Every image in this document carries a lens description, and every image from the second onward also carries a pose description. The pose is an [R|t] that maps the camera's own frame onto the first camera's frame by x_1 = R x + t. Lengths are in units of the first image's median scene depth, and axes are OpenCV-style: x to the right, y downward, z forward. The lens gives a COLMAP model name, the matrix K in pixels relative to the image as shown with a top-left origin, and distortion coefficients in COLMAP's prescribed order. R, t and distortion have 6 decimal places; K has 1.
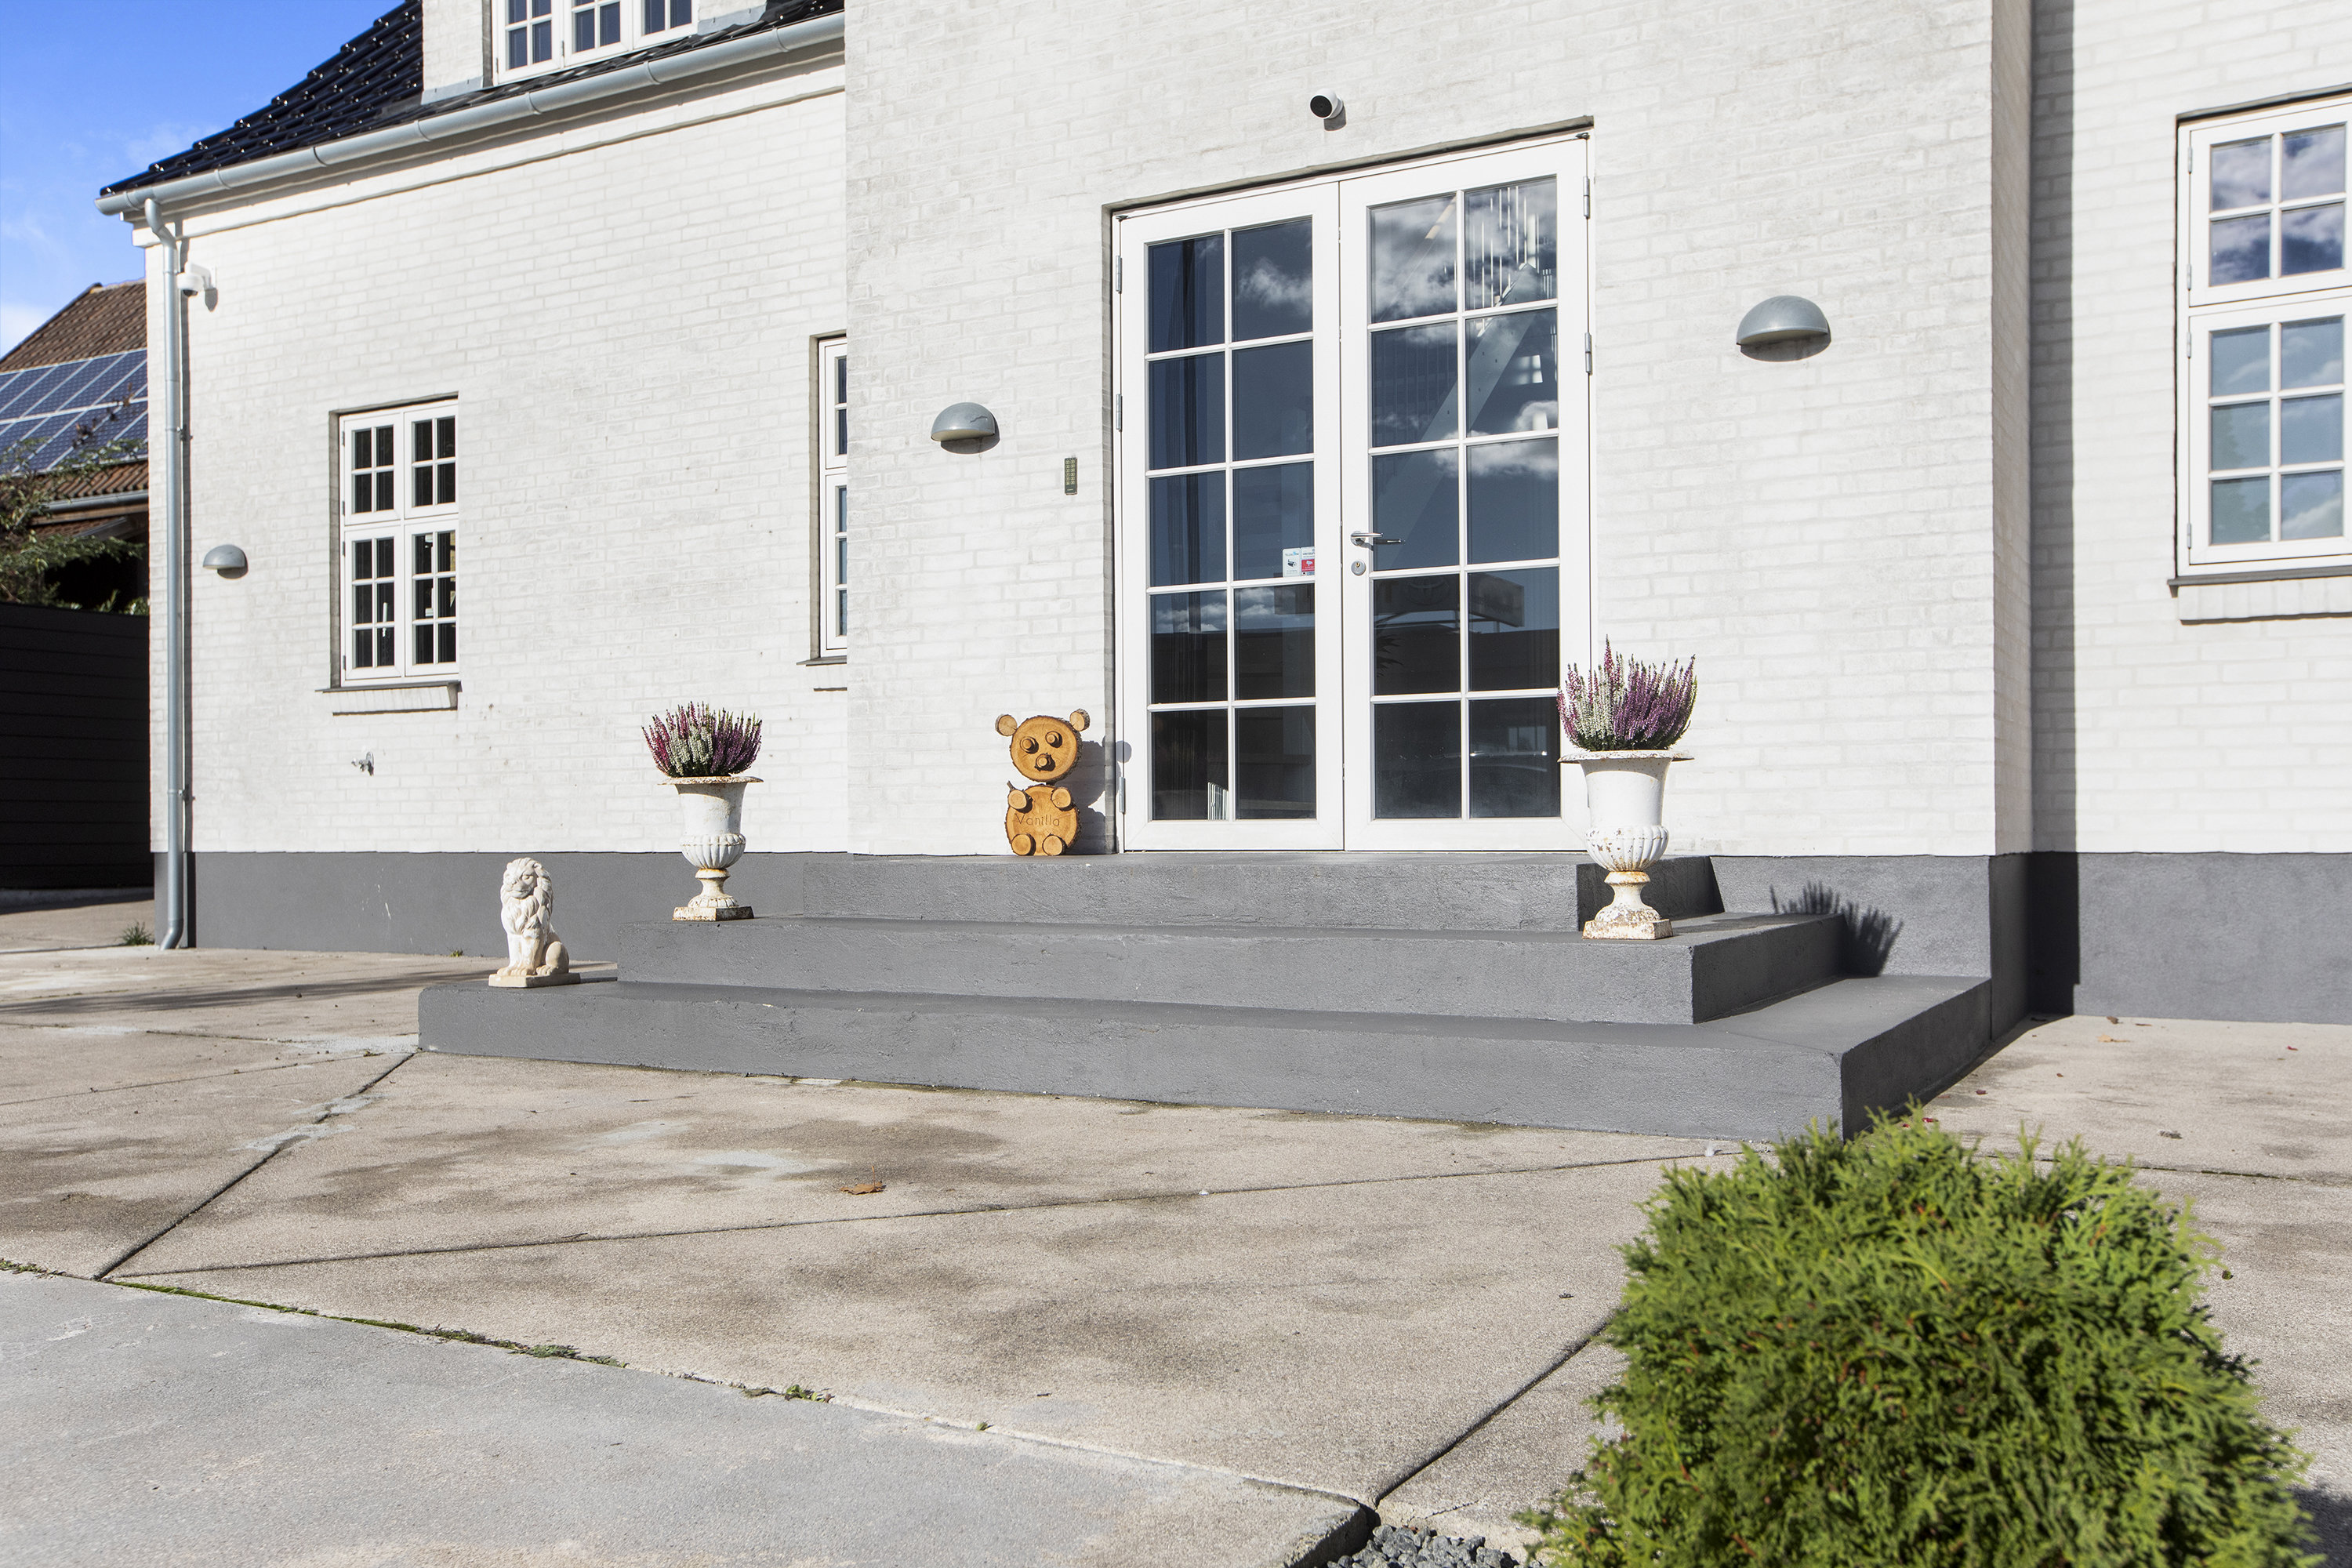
lens RADIAL K [[1943.3, 0, 1181.8], [0, 1943.3, 804.8], [0, 0, 1]] dist [0.010387, 0.011136]
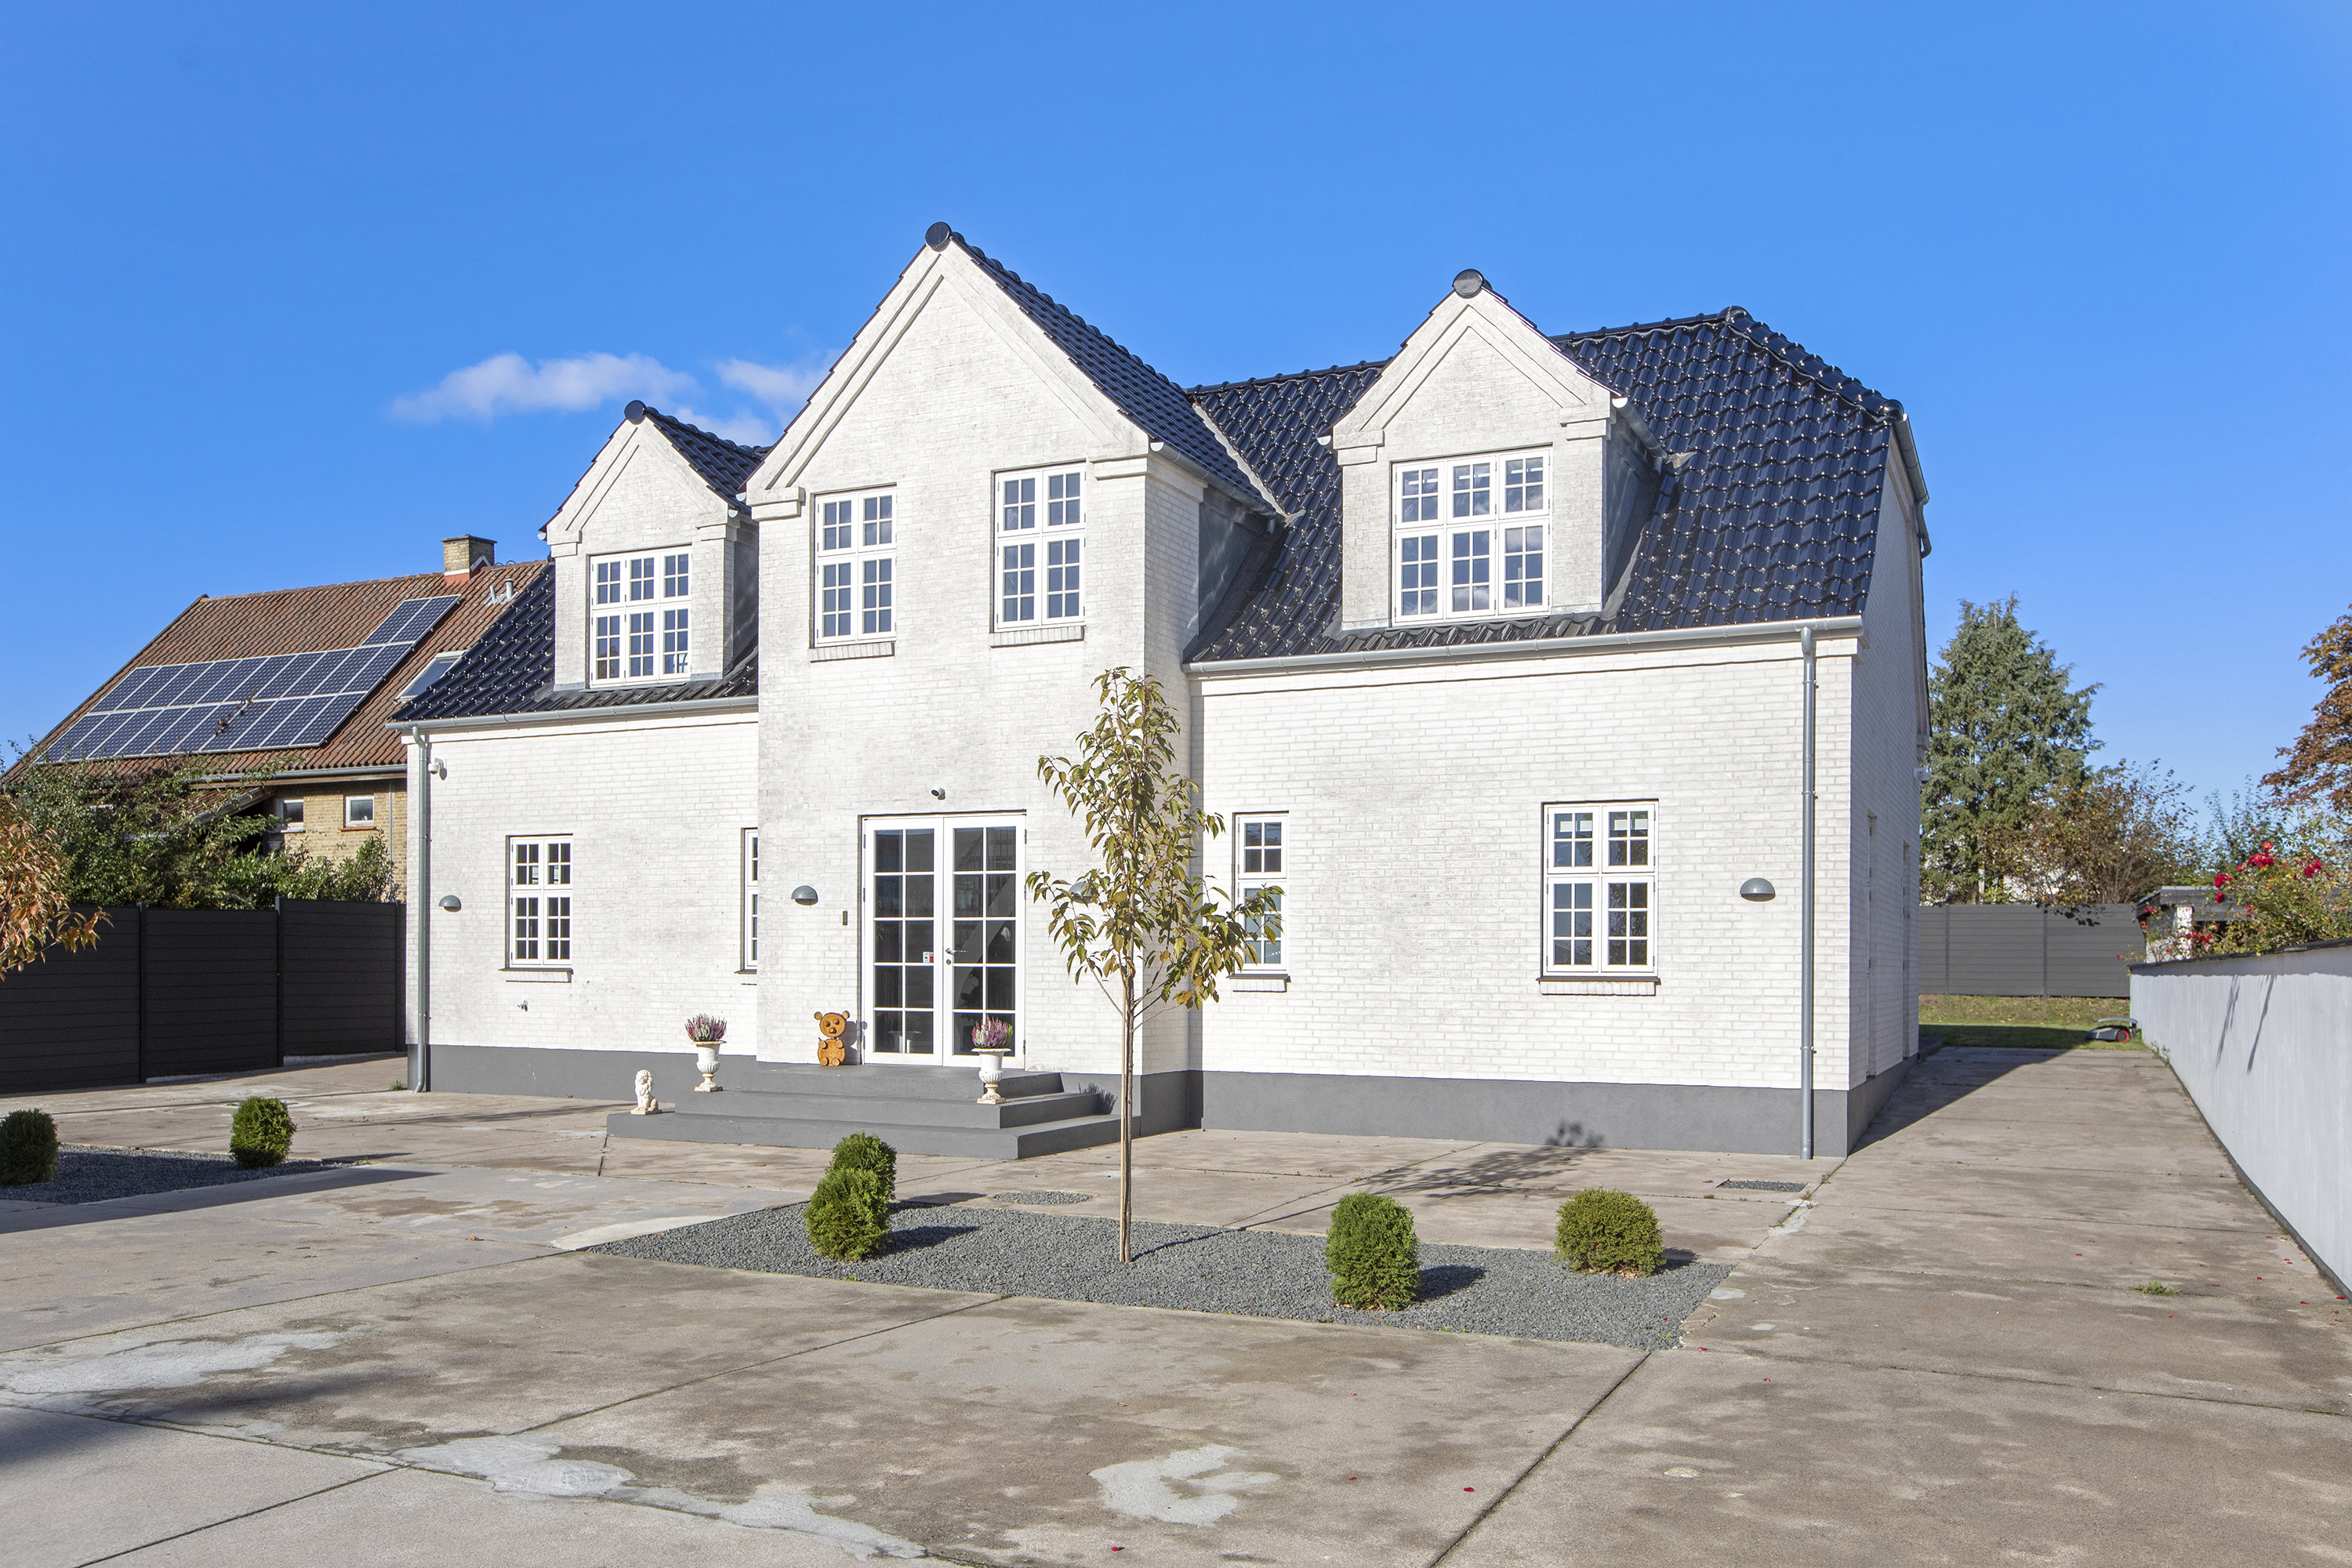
lens RADIAL K [[1834.2, 0, 1184.6], [0, 1834.2, 987.8], [0, 0, 1]] dist [-0.016368, 0.049470]
pose [[0.997997, 0.012973, 0.061914, 0.243383], [-0.014514, 0.999594, 0.024514, -0.143182], [-0.061571, -0.025364, 0.997780, -1.459698]]
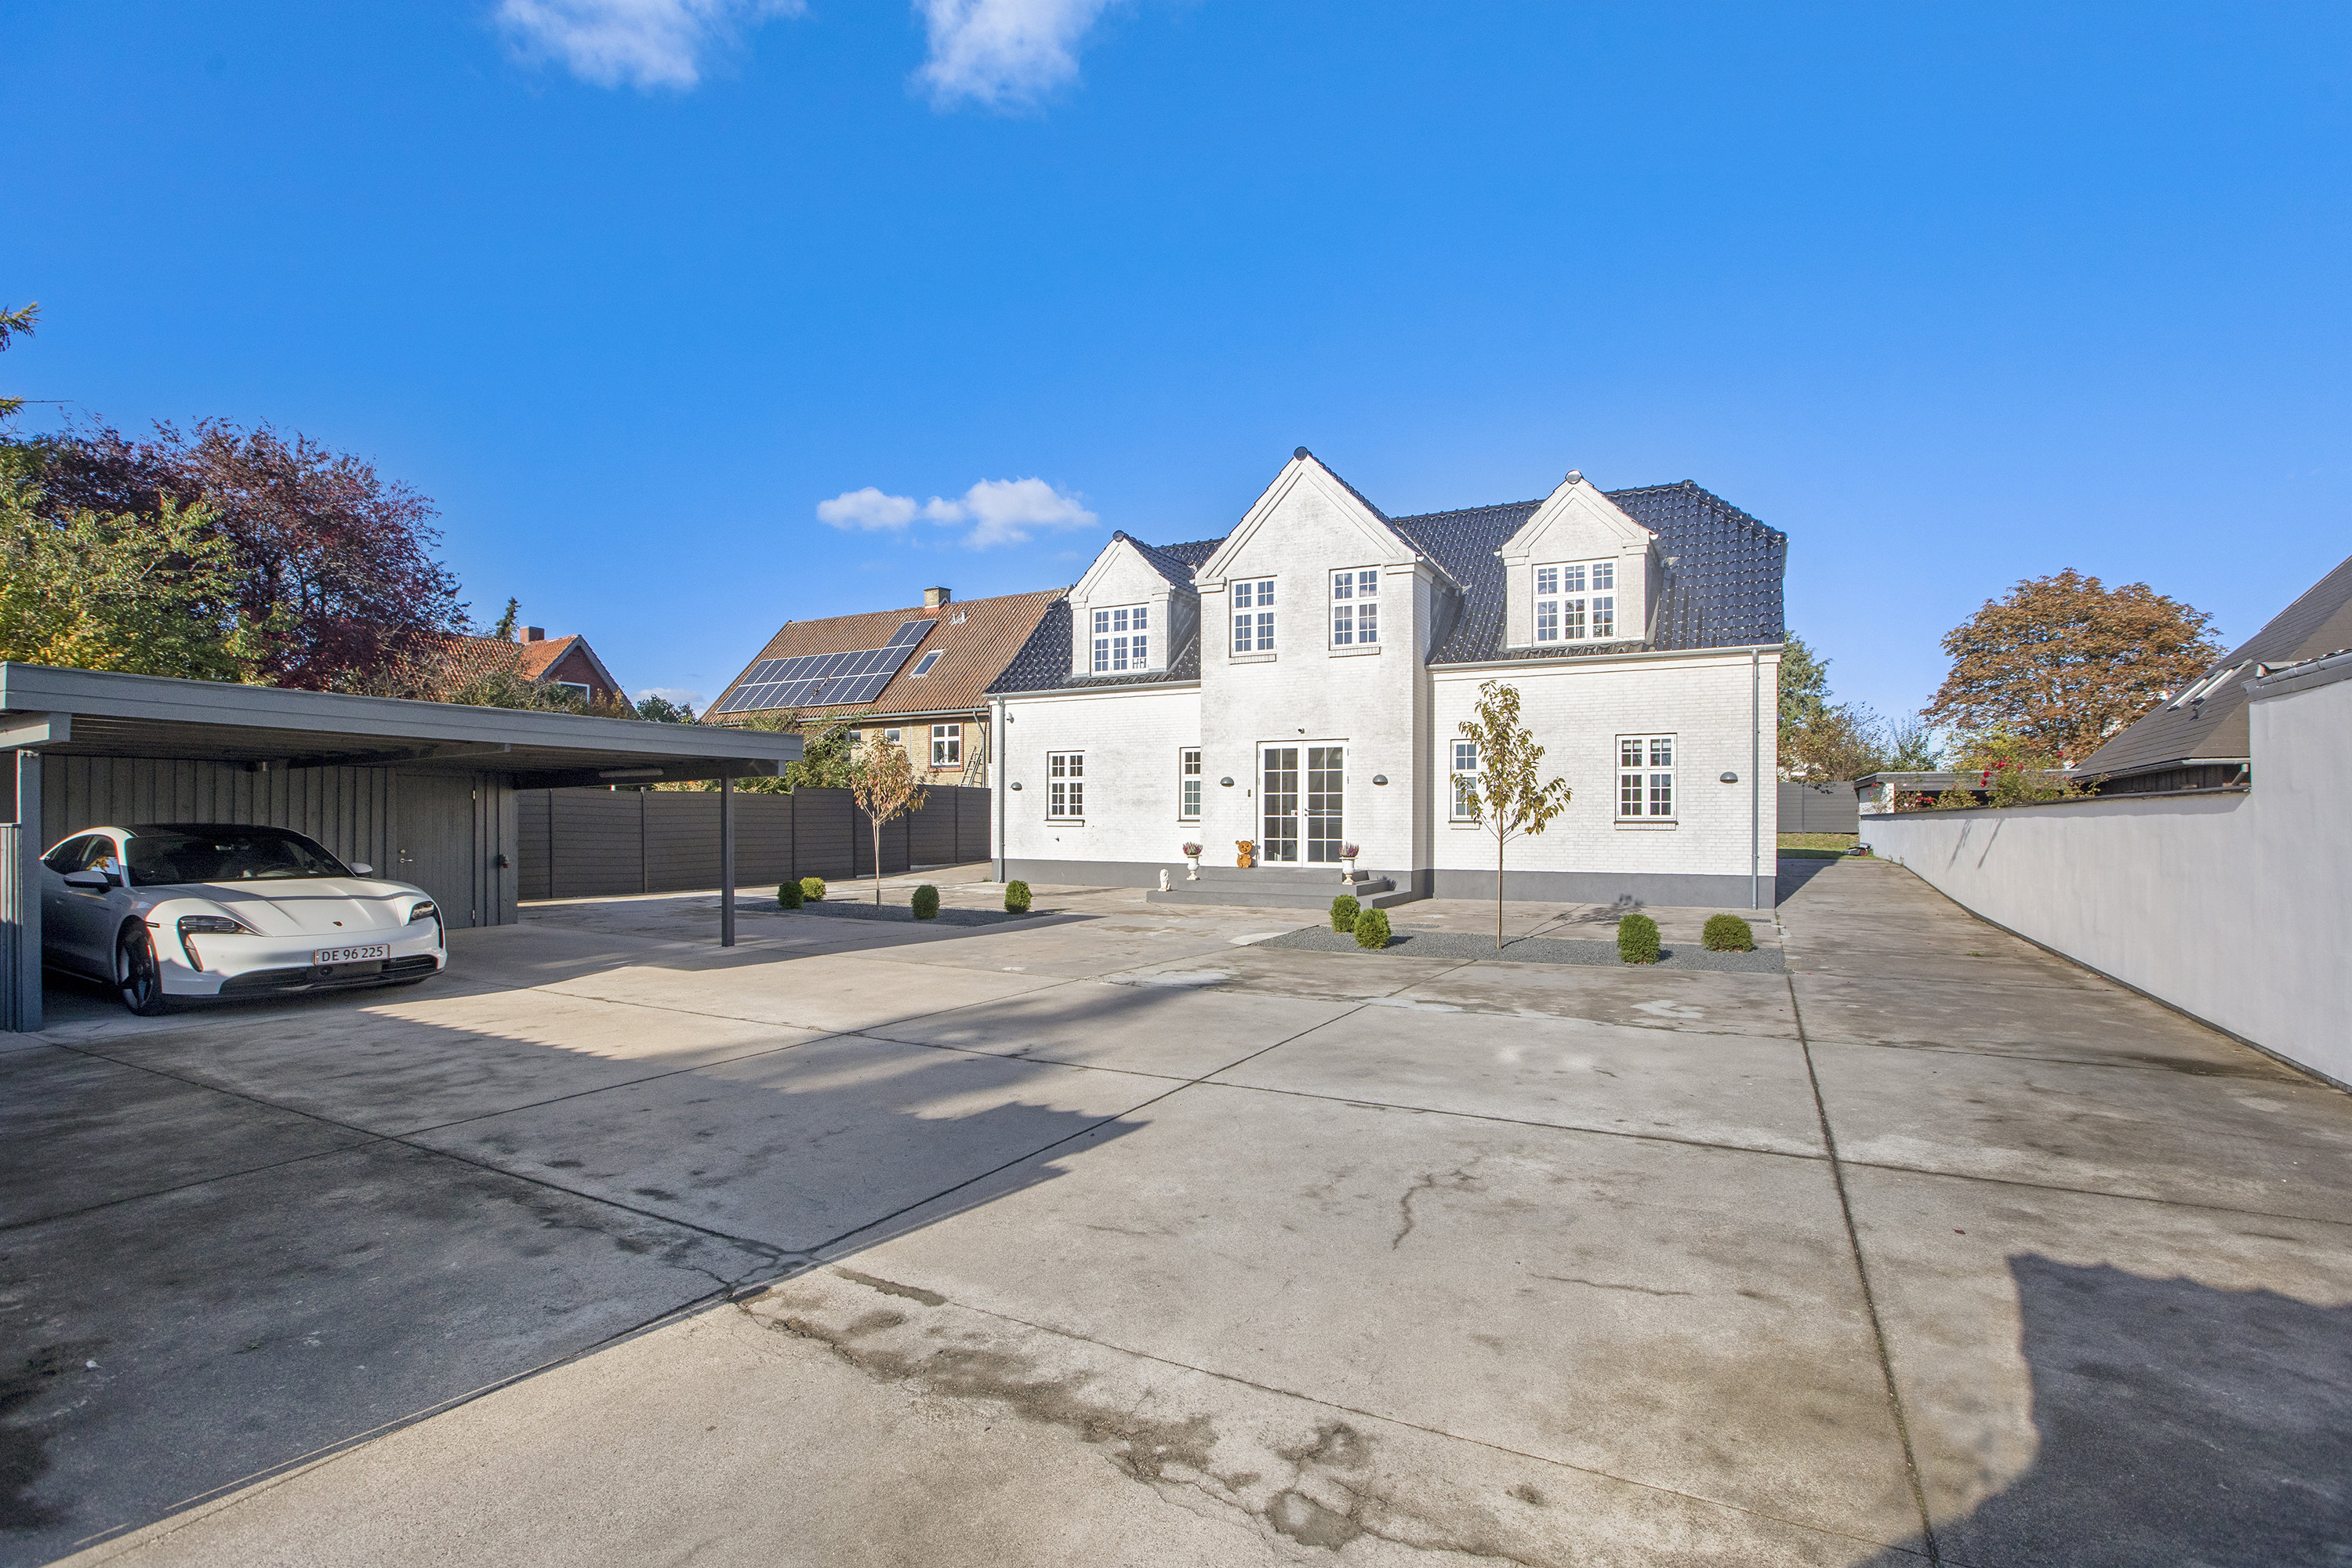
lens RADIAL K [[1093.0, 0, 1201.7], [0, 1093.0, 828.4], [0, 0, 1]] dist [-0.033698, 0.011578]
pose [[0.999383, 0.009303, 0.033864, -0.279739], [-0.010012, 0.999733, 0.020824, -0.135735], [-0.033661, -0.021150, 0.999209, -1.881774]]
